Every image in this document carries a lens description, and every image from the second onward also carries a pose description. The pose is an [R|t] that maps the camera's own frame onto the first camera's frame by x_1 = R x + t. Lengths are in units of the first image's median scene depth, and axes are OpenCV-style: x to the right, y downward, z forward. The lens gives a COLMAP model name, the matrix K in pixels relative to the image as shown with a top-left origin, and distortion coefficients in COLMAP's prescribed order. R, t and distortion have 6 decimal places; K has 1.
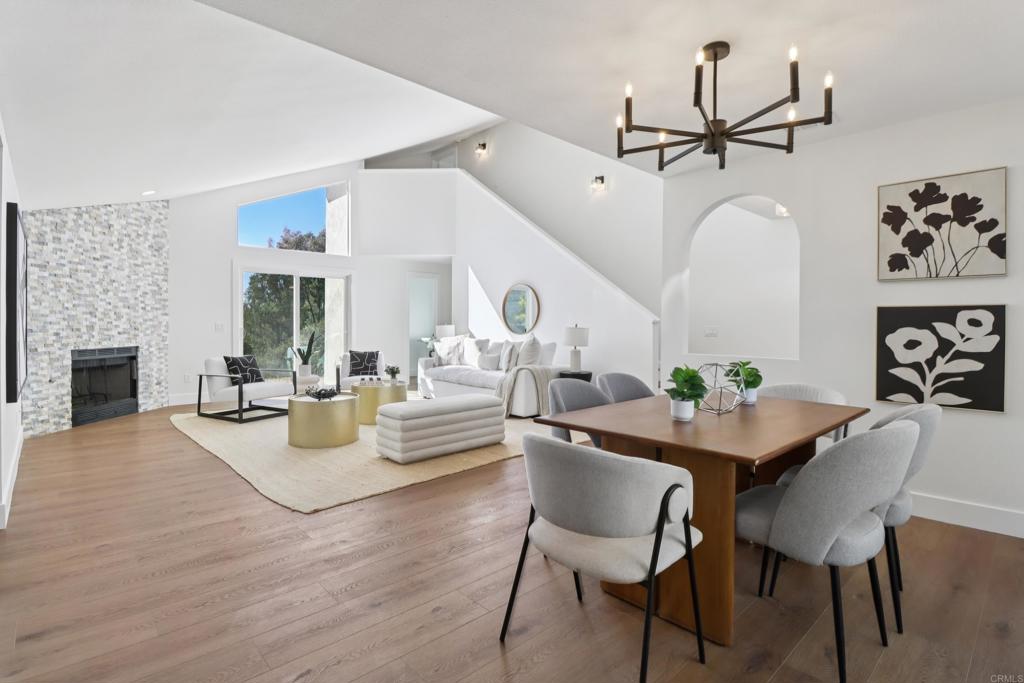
lens RADIAL K [[499.7, 0, 502.4], [0, 499.7, 326.7], [0, 0, 1]] dist [0.002437, -0.014793]
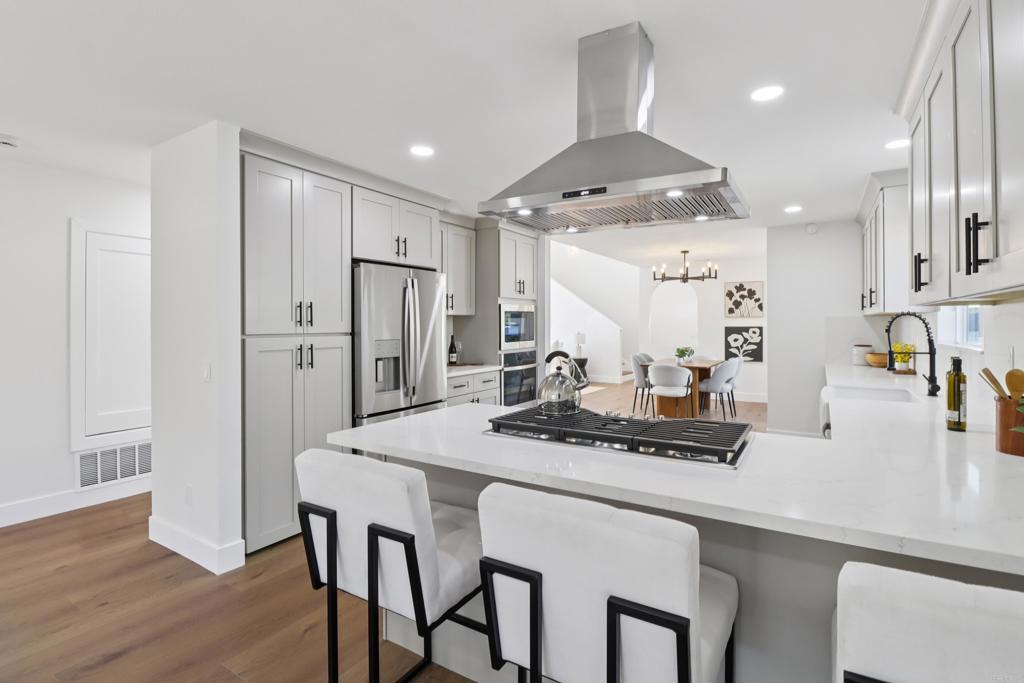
lens RADIAL K [[494.0, 0, 515.7], [0, 494.0, 322.5], [0, 0, 1]] dist [0.000184, -0.000011]
pose [[0.961842, -0.007647, 0.273499, -0.679049], [0.009545, 0.999939, -0.005611, -0.035730], [-0.273439, 0.008007, 0.961856, -0.805209]]
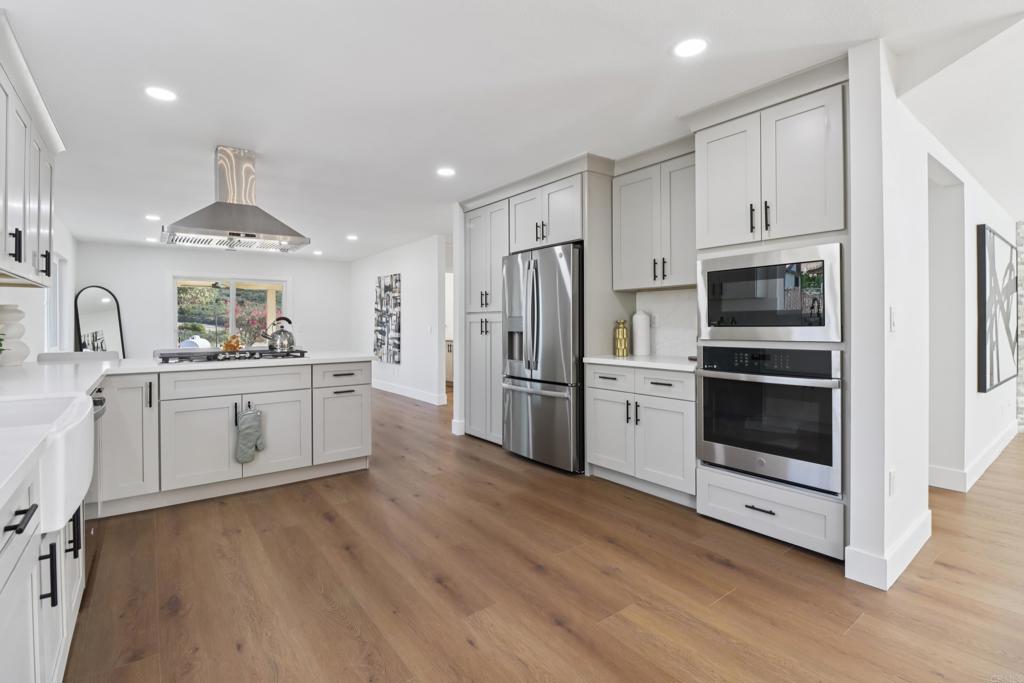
lens RADIAL K [[475.9, 0, 514.5], [0, 475.9, 323.0], [0, 0, 1]] dist [0.000221, -0.012649]
pose [[-0.082439, -0.007149, -0.996570, 0.136004], [-0.004040, 0.999968, -0.006840, -0.000468], [0.996588, 0.003462, -0.082465, -0.017190]]
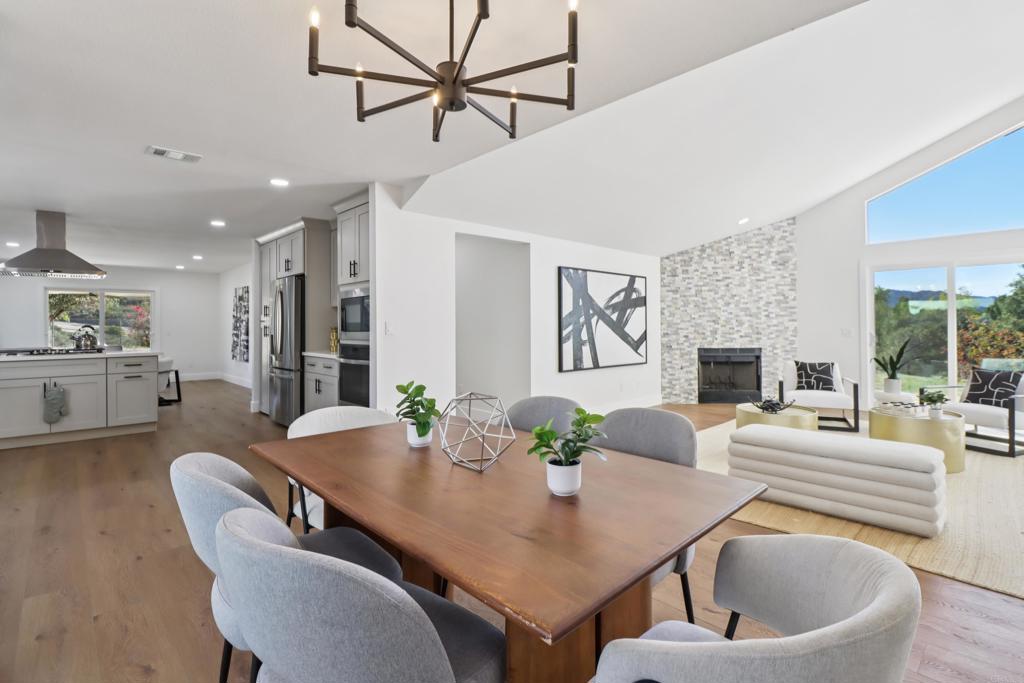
lens RADIAL K [[480.7, 0, 515.9], [0, 480.7, 322.8], [0, 0, 1]] dist [0.001349, -0.012288]
pose [[0.019797, -0.011714, -0.999735, 0.501813], [-0.001474, 0.999930, -0.011745, -0.007783], [0.999803, 0.001706, 0.019778, 0.476772]]
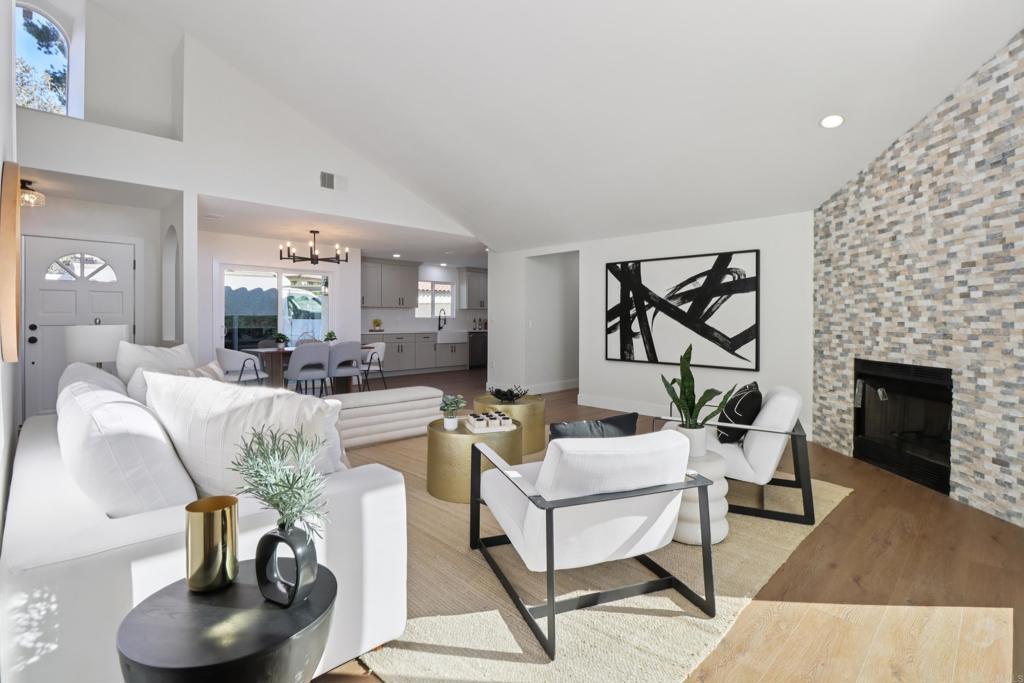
lens RADIAL K [[486.8, 0, 516.4], [0, 486.8, 323.5], [0, 0, 1]] dist [0.000436, -0.013694]
pose [[-0.998827, -0.009279, -0.047526, -0.309474], [-0.009957, 0.999852, 0.014064, -0.013929], [0.047388, 0.014521, -0.998771, 1.813663]]
